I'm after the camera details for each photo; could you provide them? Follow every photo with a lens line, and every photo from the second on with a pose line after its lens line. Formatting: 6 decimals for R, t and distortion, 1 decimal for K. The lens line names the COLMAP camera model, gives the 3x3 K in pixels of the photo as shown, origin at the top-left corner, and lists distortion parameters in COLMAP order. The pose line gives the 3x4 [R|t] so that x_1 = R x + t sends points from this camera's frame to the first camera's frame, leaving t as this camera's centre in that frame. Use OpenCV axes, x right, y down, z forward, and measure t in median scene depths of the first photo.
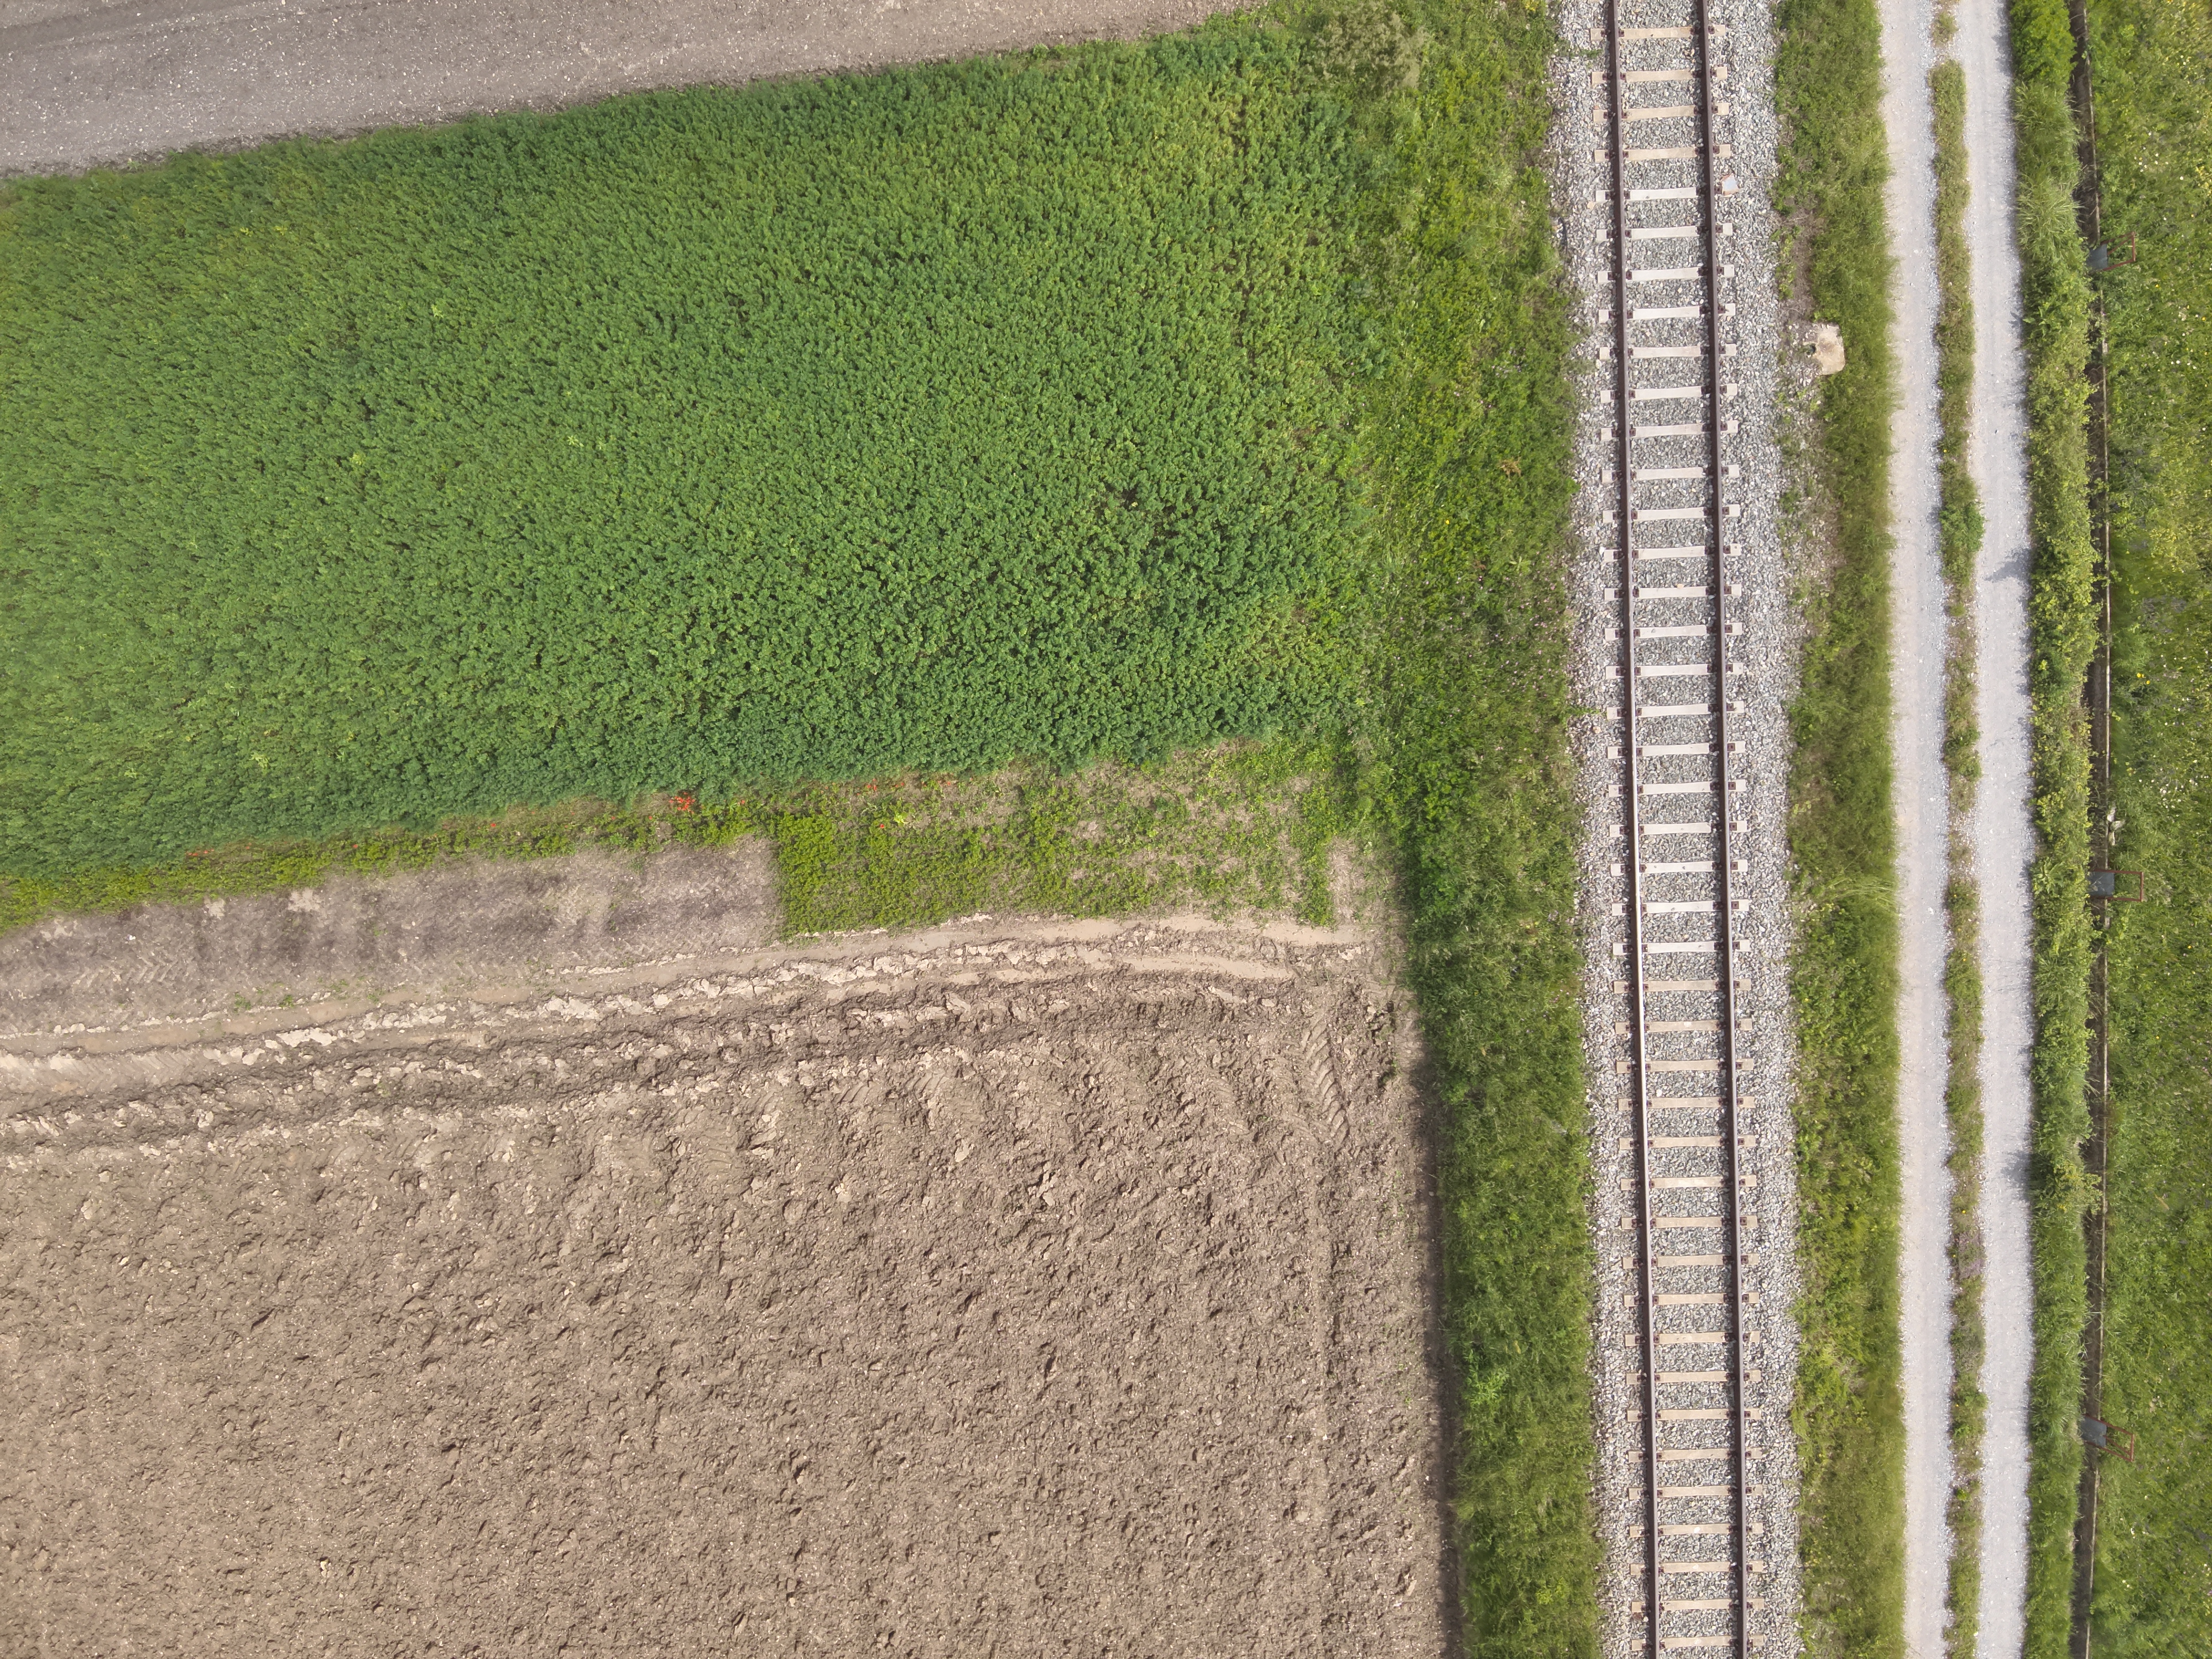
lens RADIAL K [[1561.0, 0, 1096.4], [0, 1561.0, 834.8], [0, 0, 1]] dist [0.084387, -0.161781]
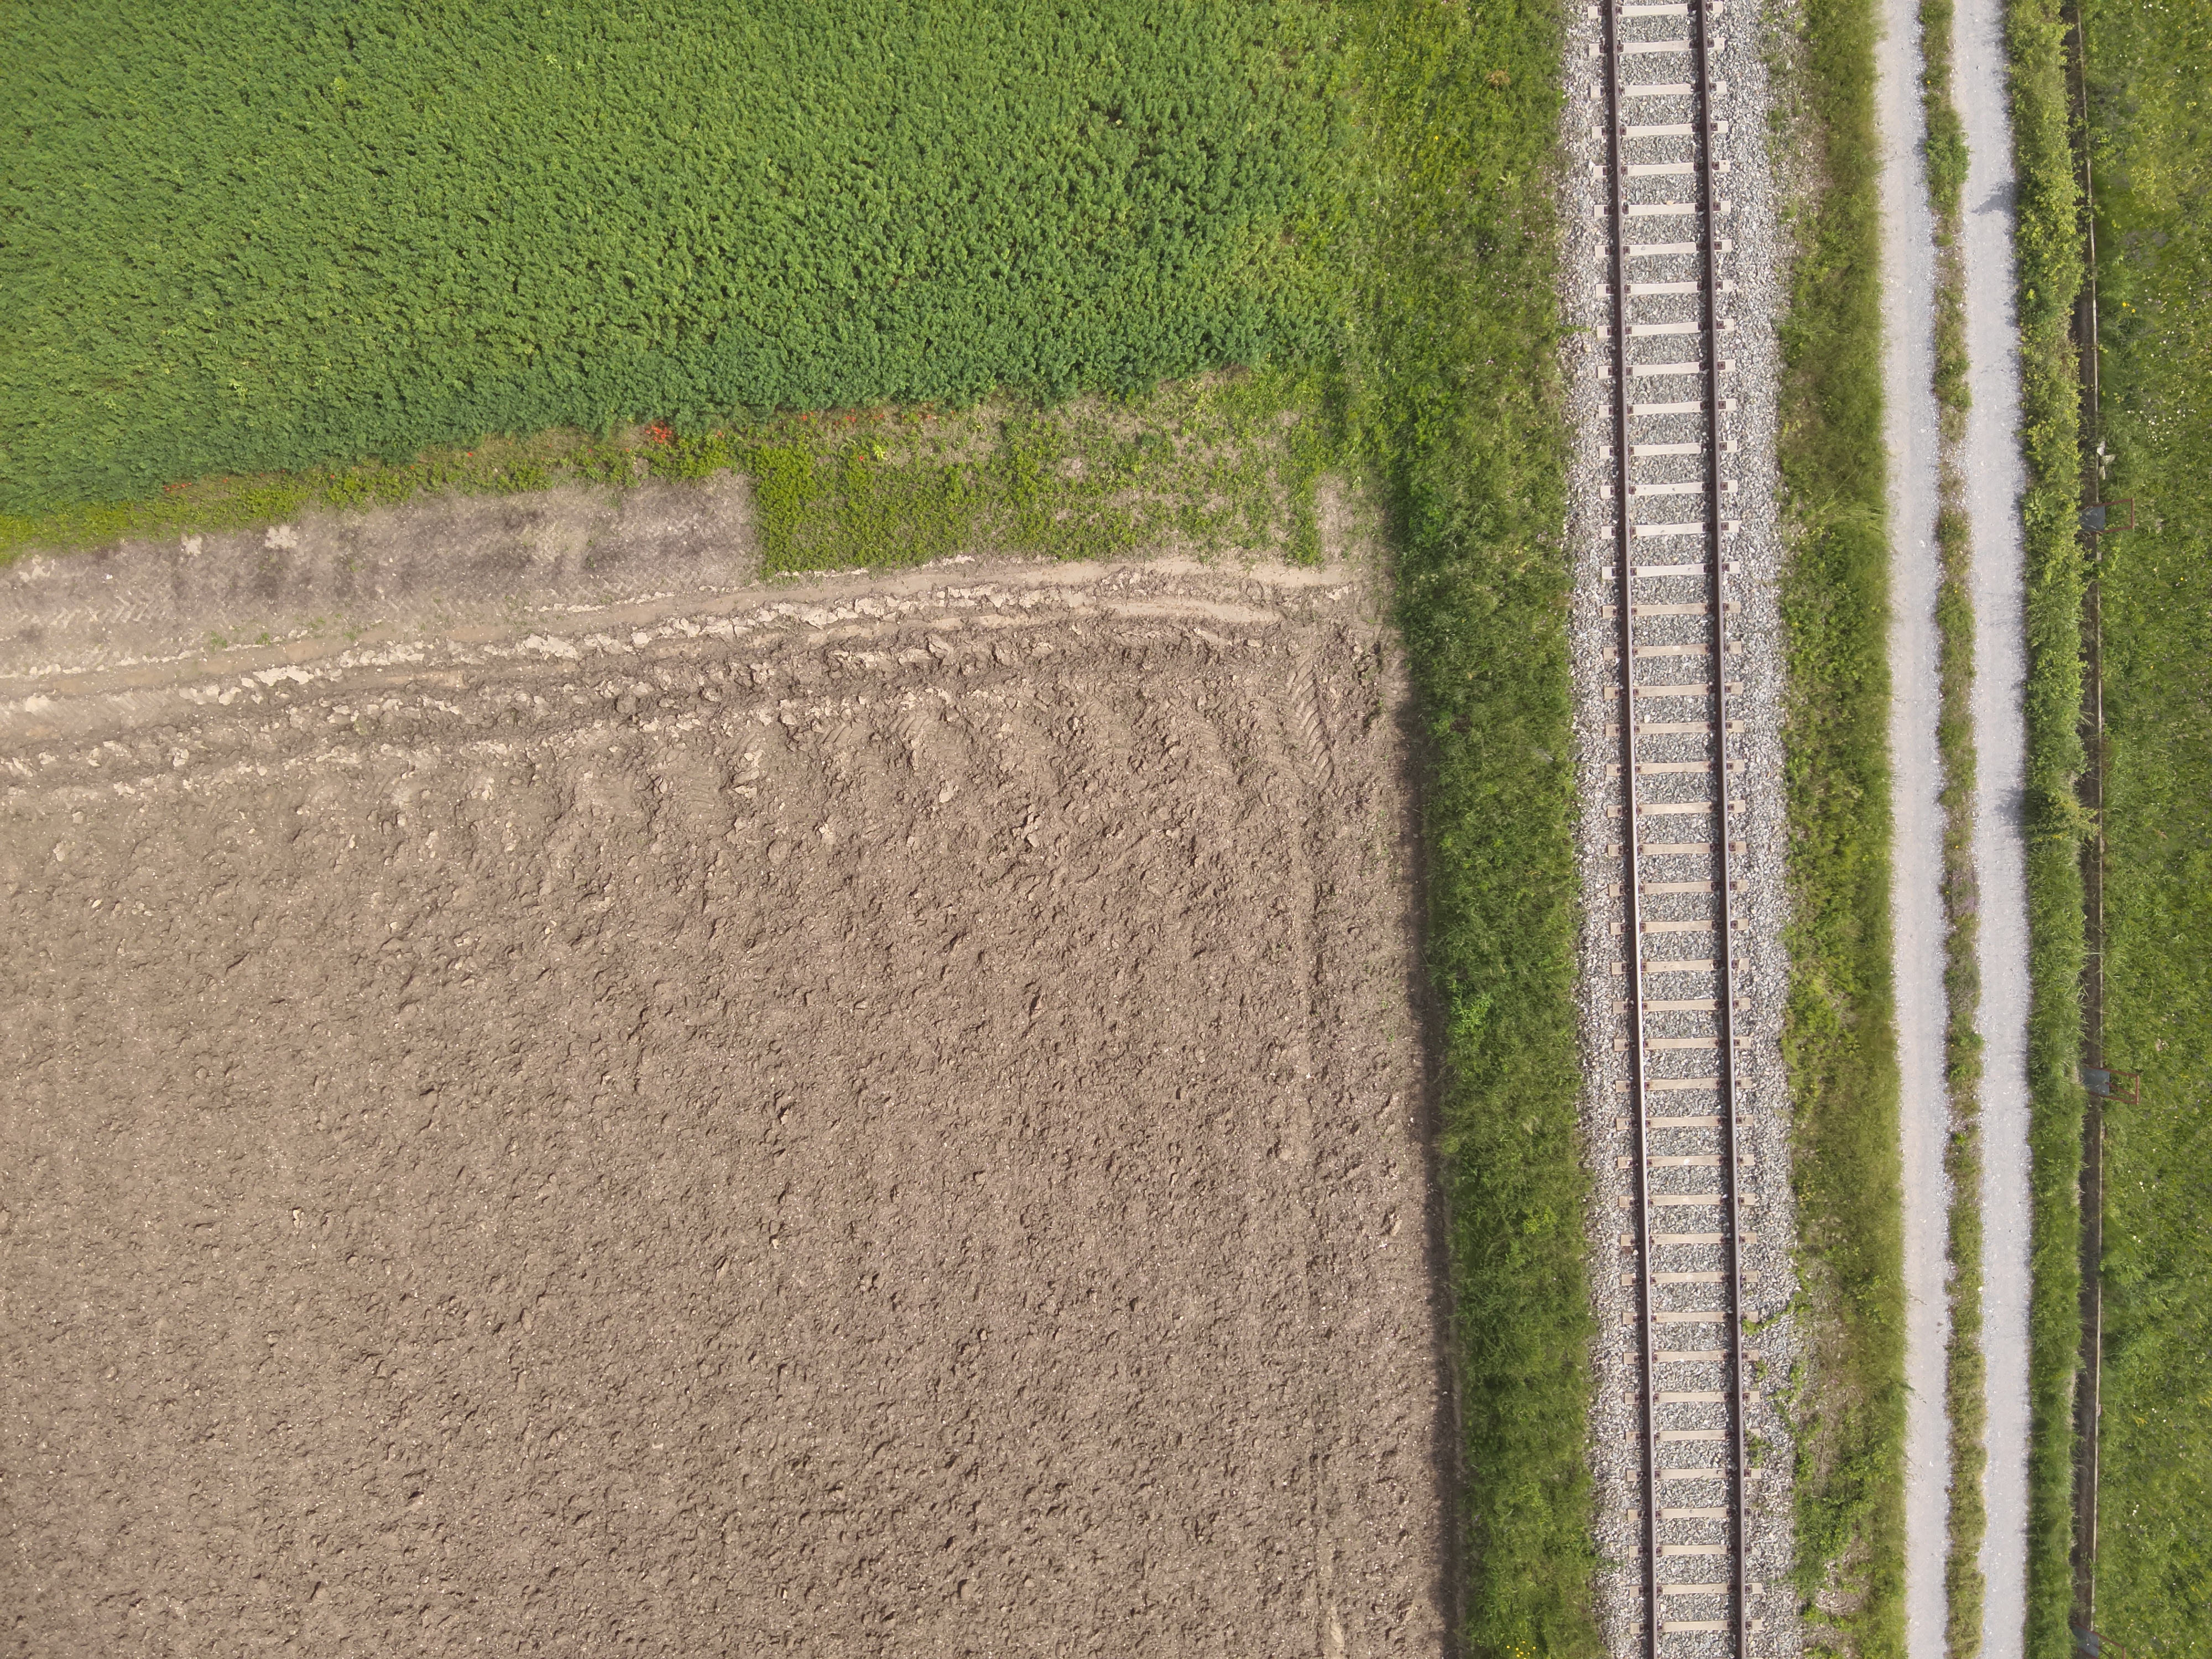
lens RADIAL K [[1561.0, 0, 1094.8], [0, 1561.0, 838.4], [0, 0, 1]] dist [0.084387, -0.161781]
pose [[1.000000, -0.000469, -0.000088, 0.009255], [0.000469, 1.000000, 0.000831, 0.234503], [0.000088, -0.000831, 1.000000, 0.009145]]
